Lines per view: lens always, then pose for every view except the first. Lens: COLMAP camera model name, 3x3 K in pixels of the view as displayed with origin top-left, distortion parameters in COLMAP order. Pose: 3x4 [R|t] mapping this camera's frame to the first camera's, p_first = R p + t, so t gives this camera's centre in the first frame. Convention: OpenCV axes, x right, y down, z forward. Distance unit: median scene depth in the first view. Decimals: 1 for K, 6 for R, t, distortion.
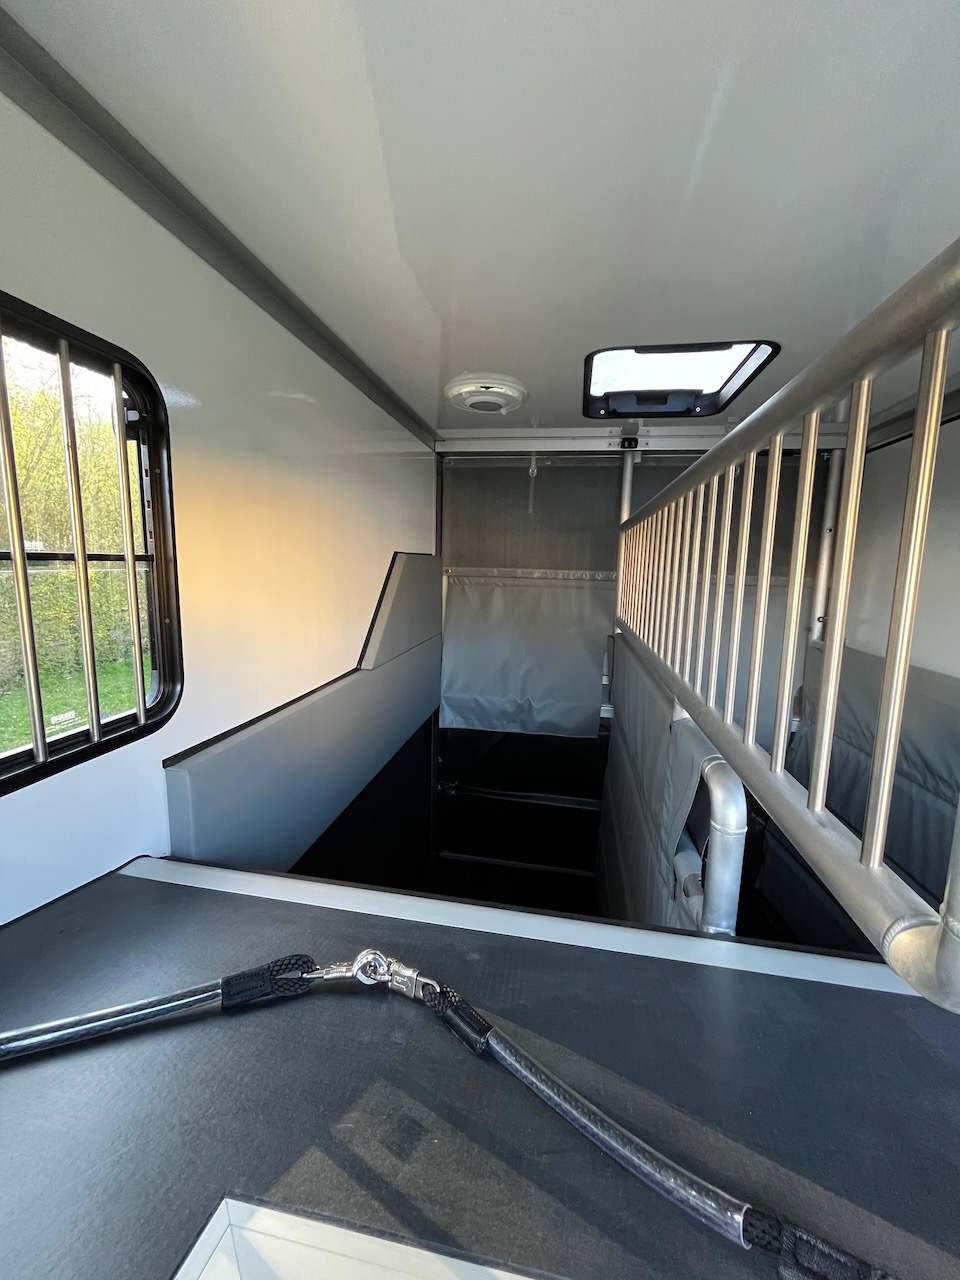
lens RADIAL K [[516.3, 0, 477.8], [0, 516.3, 639.4], [0, 0, 1]] dist [-0.004198, -0.001981]
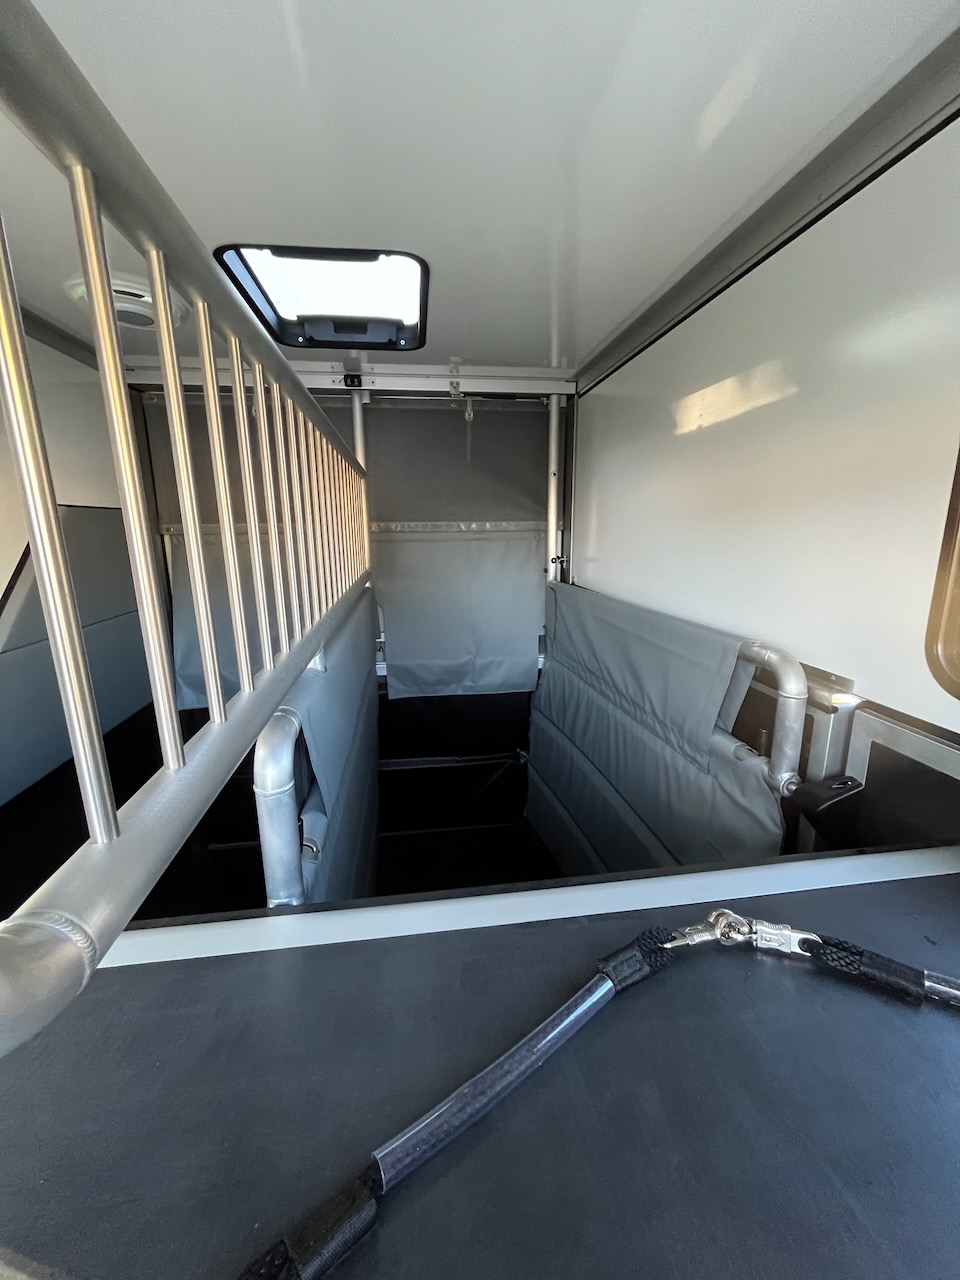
lens RADIAL K [[516.3, 0, 473.5], [0, 516.3, 640.8], [0, 0, 1]] dist [-0.004198, -0.001981]
pose [[0.951606, -0.101243, 0.290166, 0.185211], [0.079952, 0.993224, 0.084348, 0.022558], [-0.296739, -0.057067, 0.953252, 0.026806]]
